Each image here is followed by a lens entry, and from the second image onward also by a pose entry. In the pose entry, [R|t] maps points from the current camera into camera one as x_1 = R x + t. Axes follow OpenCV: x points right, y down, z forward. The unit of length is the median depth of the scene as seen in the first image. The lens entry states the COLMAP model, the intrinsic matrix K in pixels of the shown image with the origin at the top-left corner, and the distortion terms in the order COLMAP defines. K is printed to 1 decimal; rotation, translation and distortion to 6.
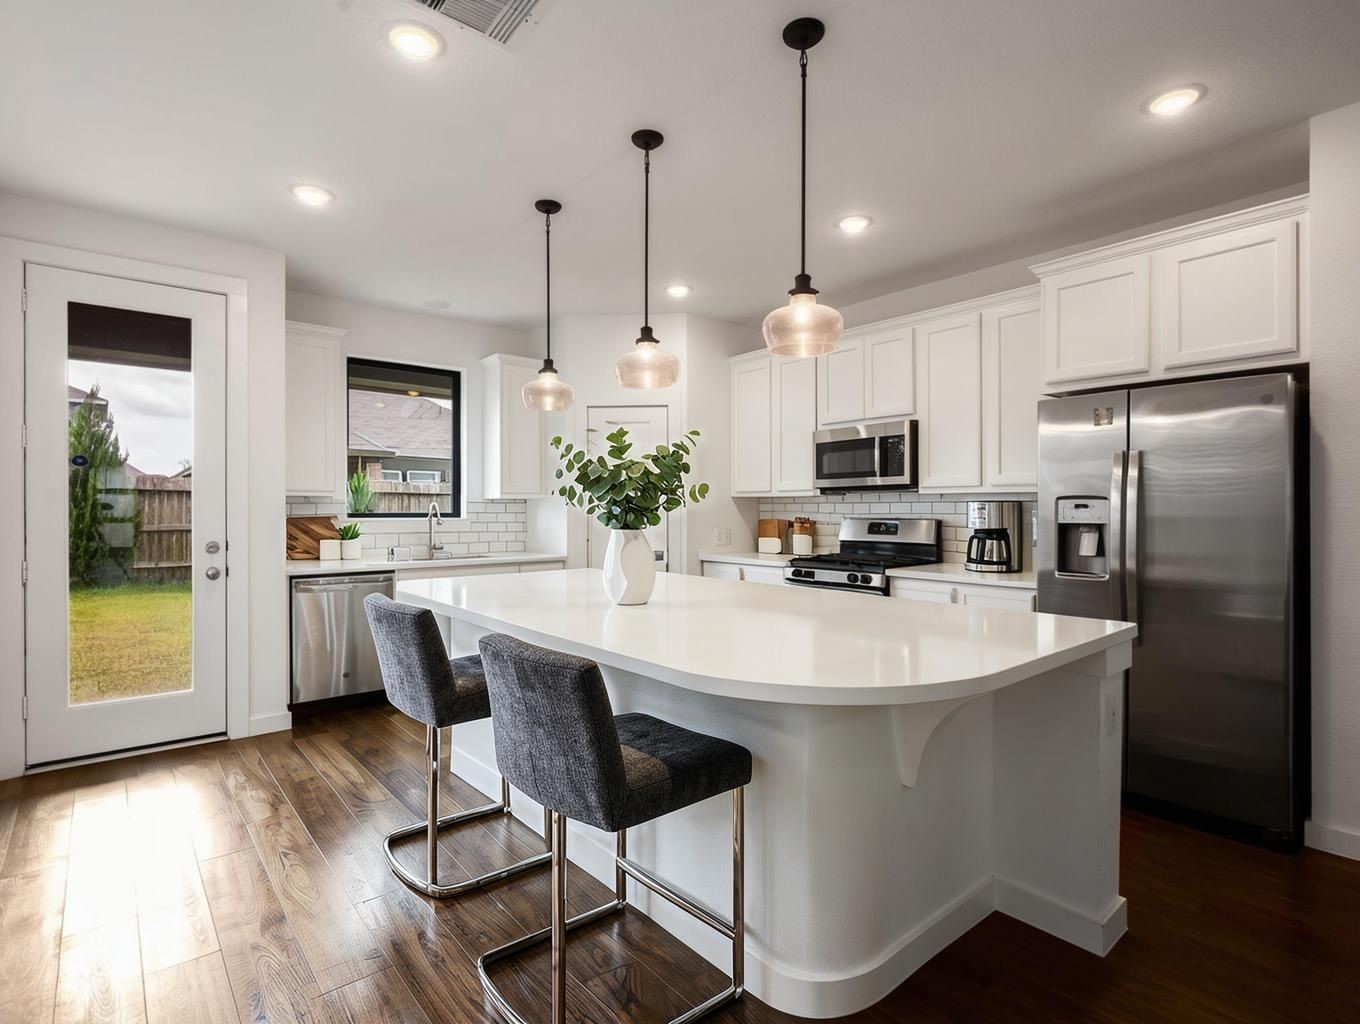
lens RADIAL K [[696.2, 0, 691.7], [0, 696.2, 510.9], [0, 0, 1]] dist [0.001307, 0.000400]
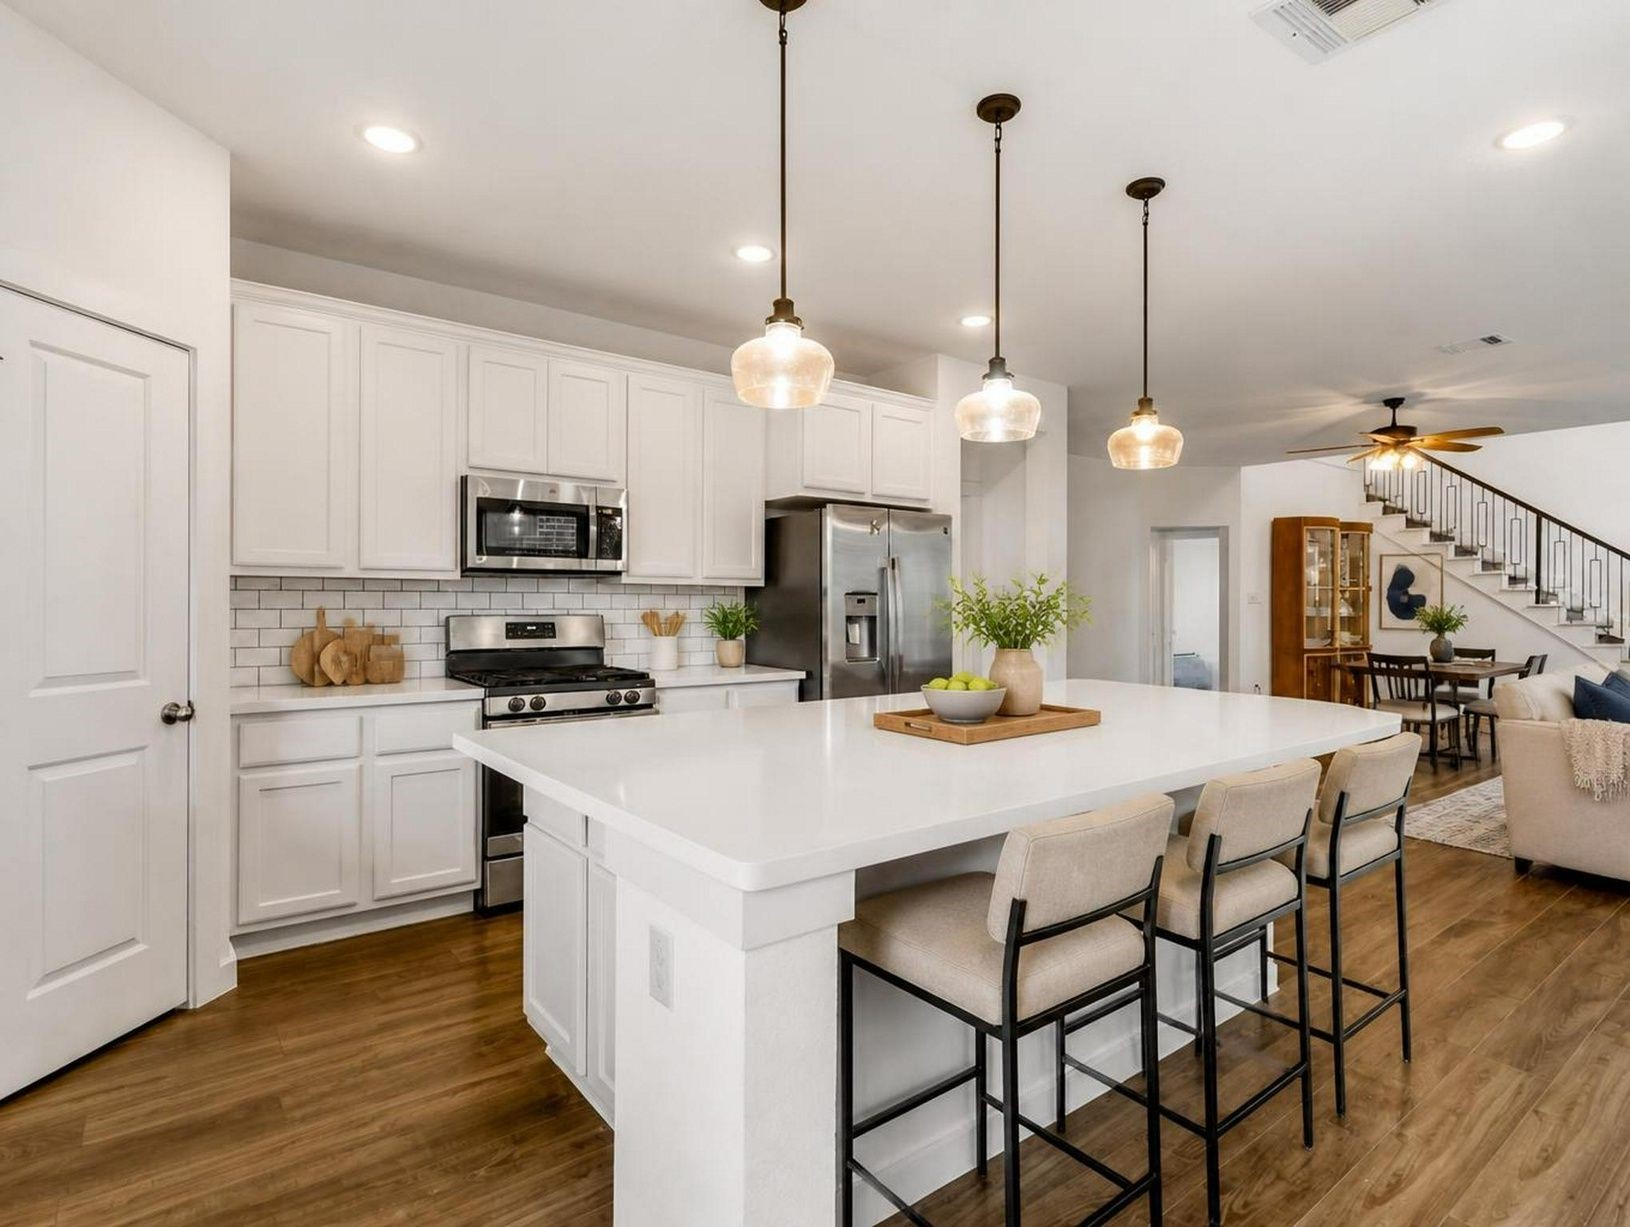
lens RADIAL K [[834.4, 0, 829.0], [0, 834.4, 612.2], [0, 0, 1]] dist [0.001307, 0.000400]
pose [[0.056145, -0.010110, 0.998371, -0.625518], [-0.000271, 0.999949, 0.010141, -0.001821], [-0.998423, -0.000840, 0.056139, 0.729559]]
